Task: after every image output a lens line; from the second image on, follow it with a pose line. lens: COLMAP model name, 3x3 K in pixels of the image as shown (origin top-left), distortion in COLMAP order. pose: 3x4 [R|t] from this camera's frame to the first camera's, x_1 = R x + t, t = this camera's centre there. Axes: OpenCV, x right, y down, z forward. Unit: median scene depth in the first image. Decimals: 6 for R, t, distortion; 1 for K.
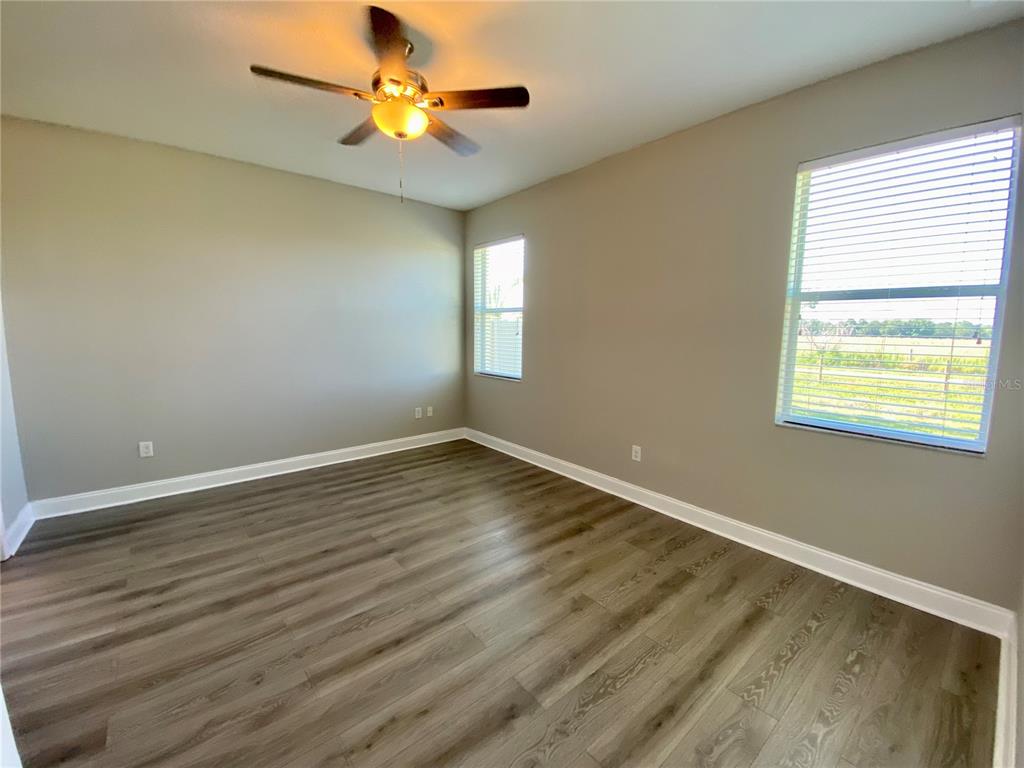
lens RADIAL K [[413.5, 0, 508.0], [0, 413.5, 378.7], [0, 0, 1]] dist [0.032946, -0.024063]
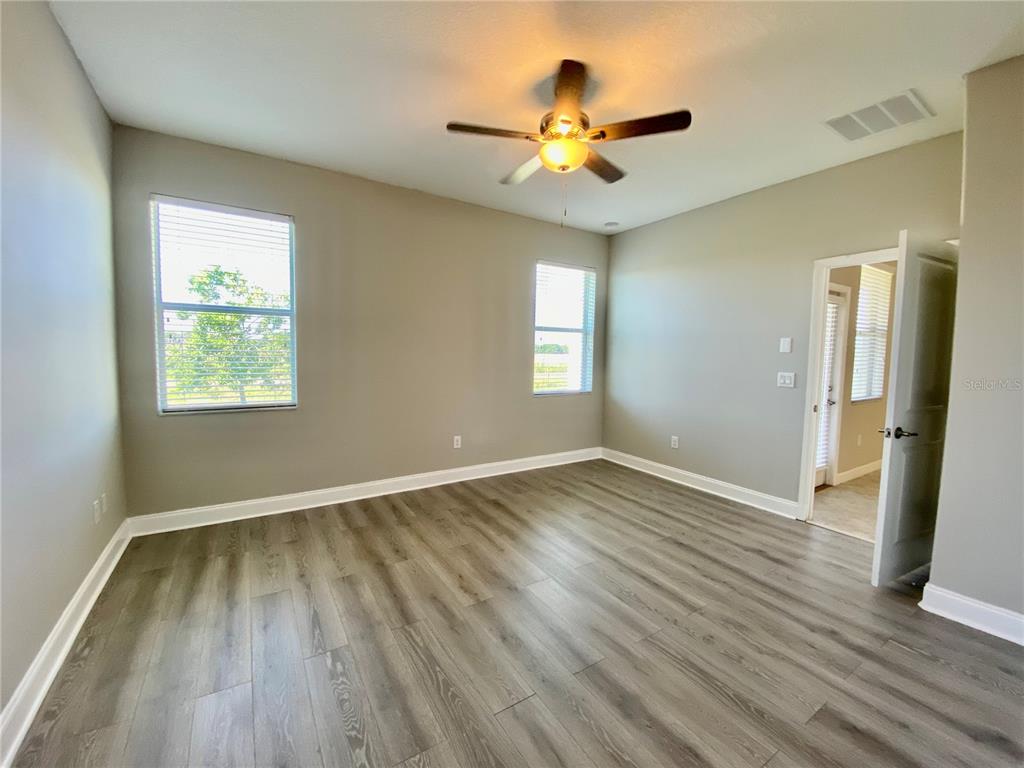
lens RADIAL K [[413.5, 0, 508.0], [0, 413.5, 378.7], [0, 0, 1]] dist [0.032946, -0.024063]
pose [[0.134407, -0.079325, 0.987746, -1.027114], [0.103297, 0.992482, 0.065649, -0.088433], [-0.985527, 0.093208, 0.141591, 0.760287]]
